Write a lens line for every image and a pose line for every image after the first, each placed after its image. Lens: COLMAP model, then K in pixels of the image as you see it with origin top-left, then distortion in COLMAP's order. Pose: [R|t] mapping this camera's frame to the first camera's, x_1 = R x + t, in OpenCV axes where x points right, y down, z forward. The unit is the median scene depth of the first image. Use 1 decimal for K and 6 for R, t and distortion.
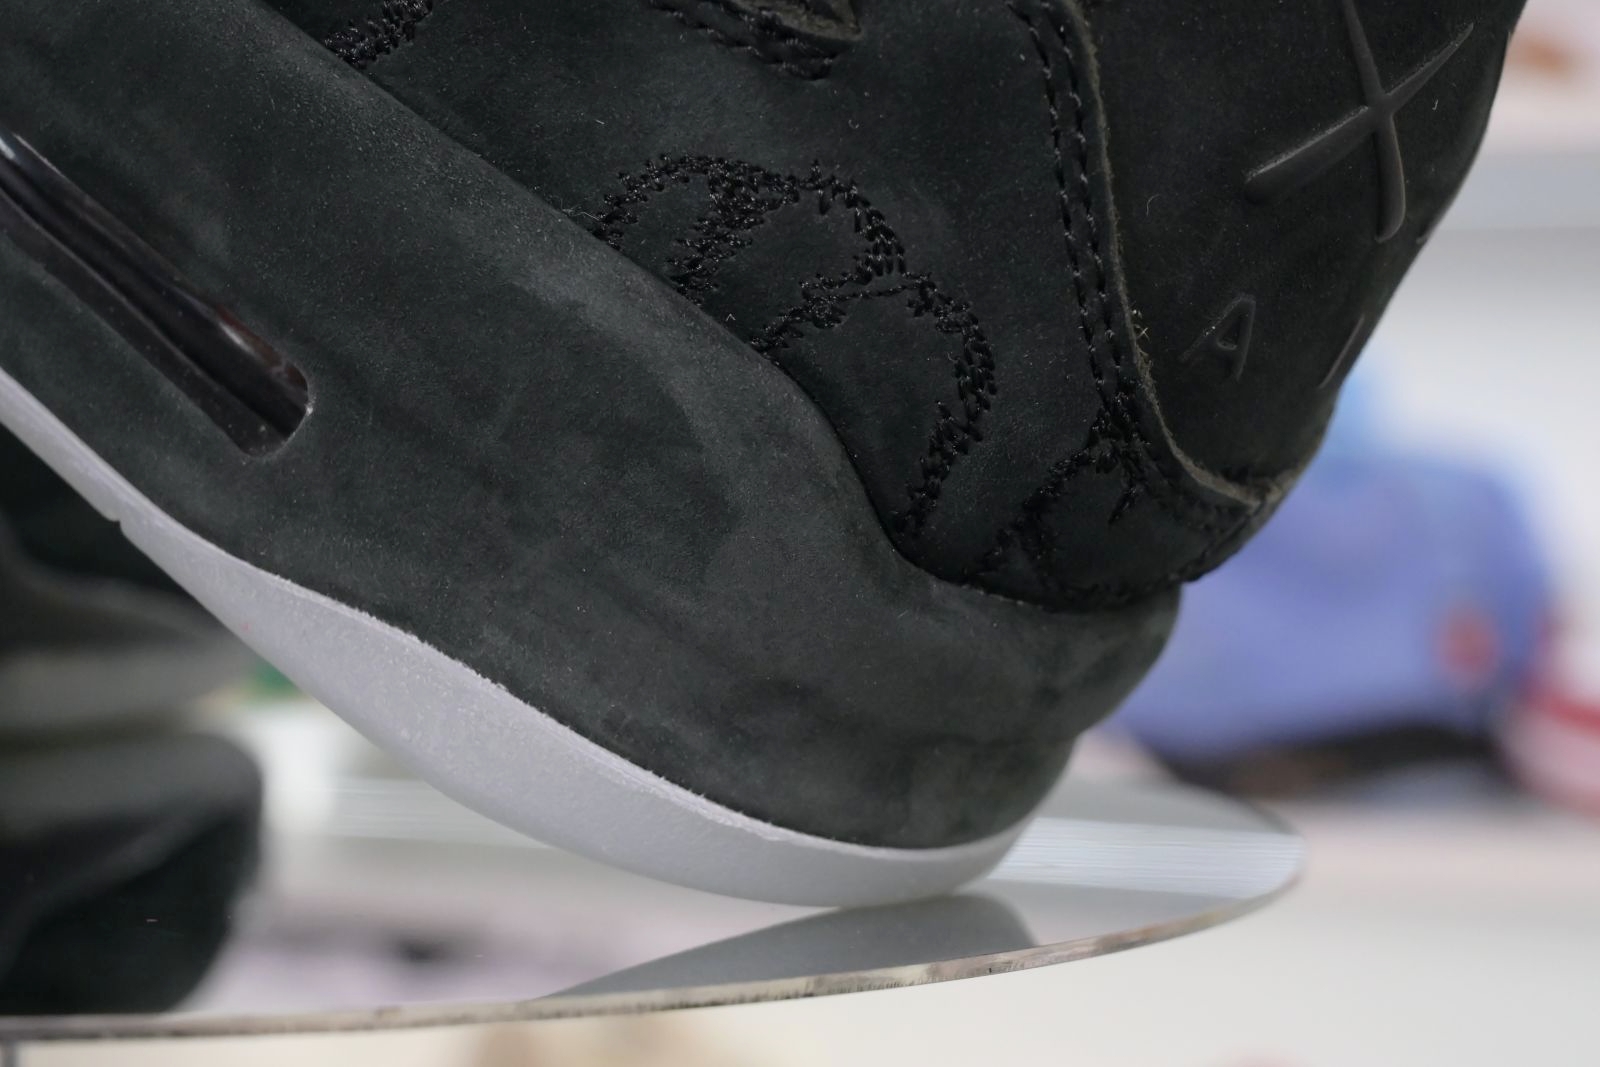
lens RADIAL K [[3493.1, 0, 800.0], [0, 3493.1, 533.5], [0, 0, 1]] dist [-0.061310, 0.018770]
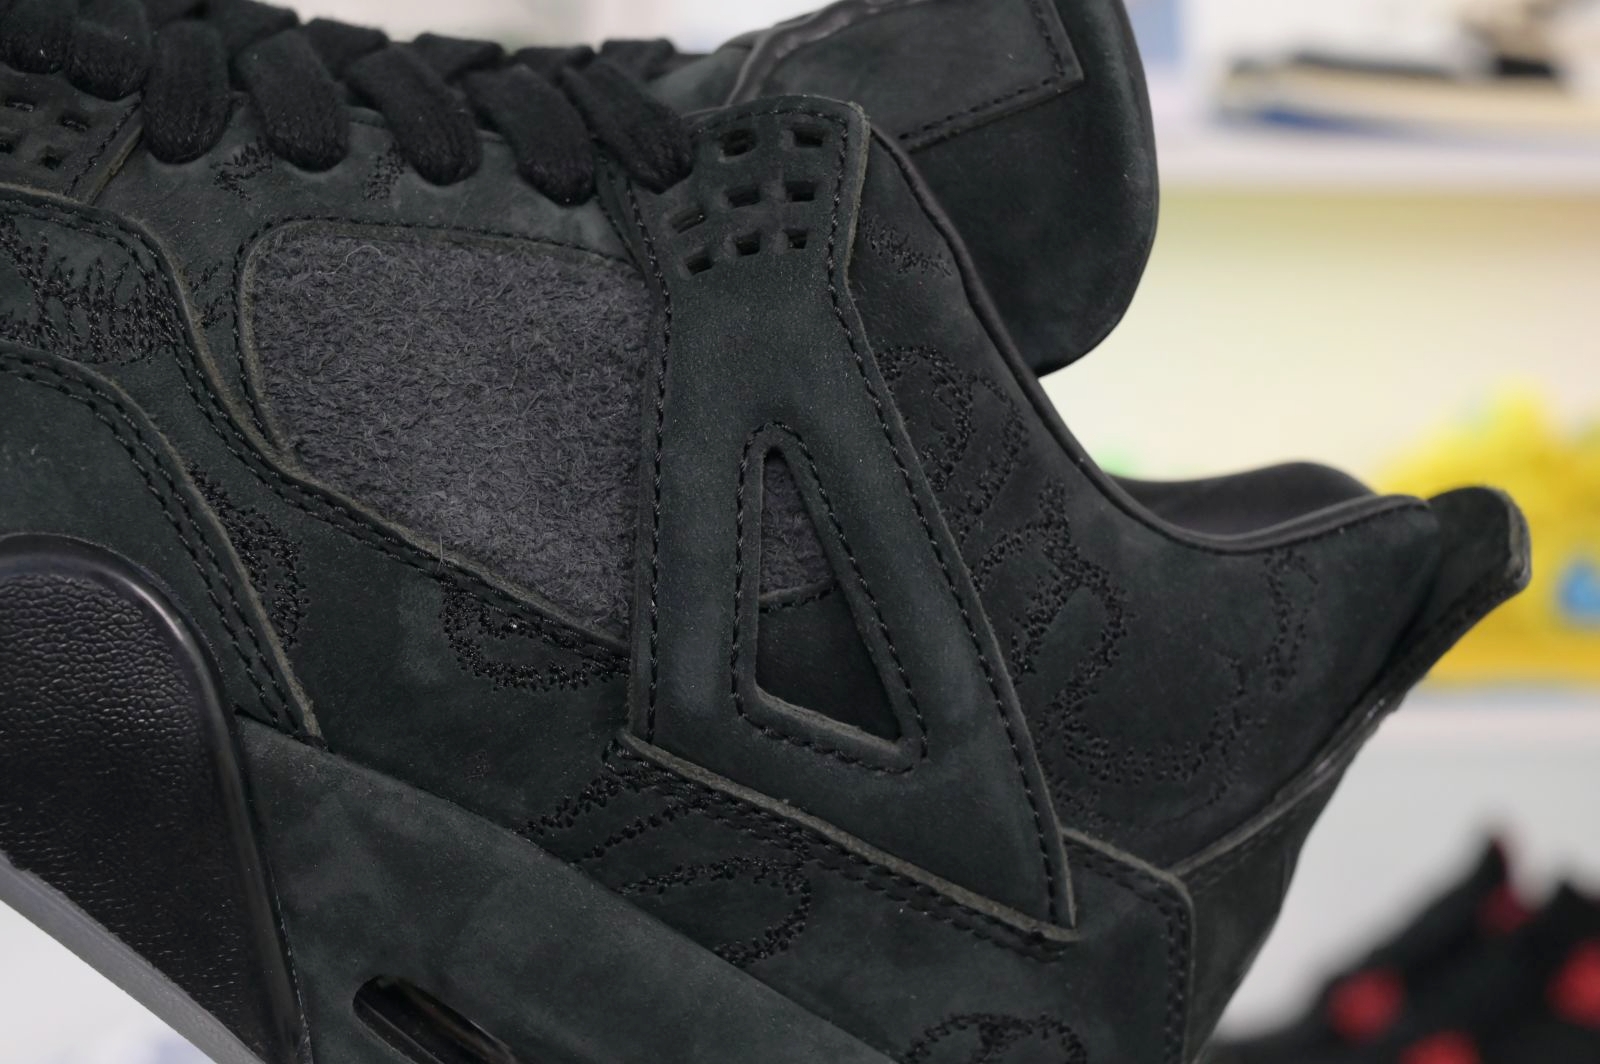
lens RADIAL K [[3493.1, 0, 800.0], [0, 3493.1, 532.0], [0, 0, 1]] dist [-0.061310, 0.018770]
pose [[0.830683, -0.083127, 0.550505, -0.938686], [0.019014, 0.992450, 0.121169, -0.514175], [-0.556421, -0.090186, 0.825991, -0.228017]]
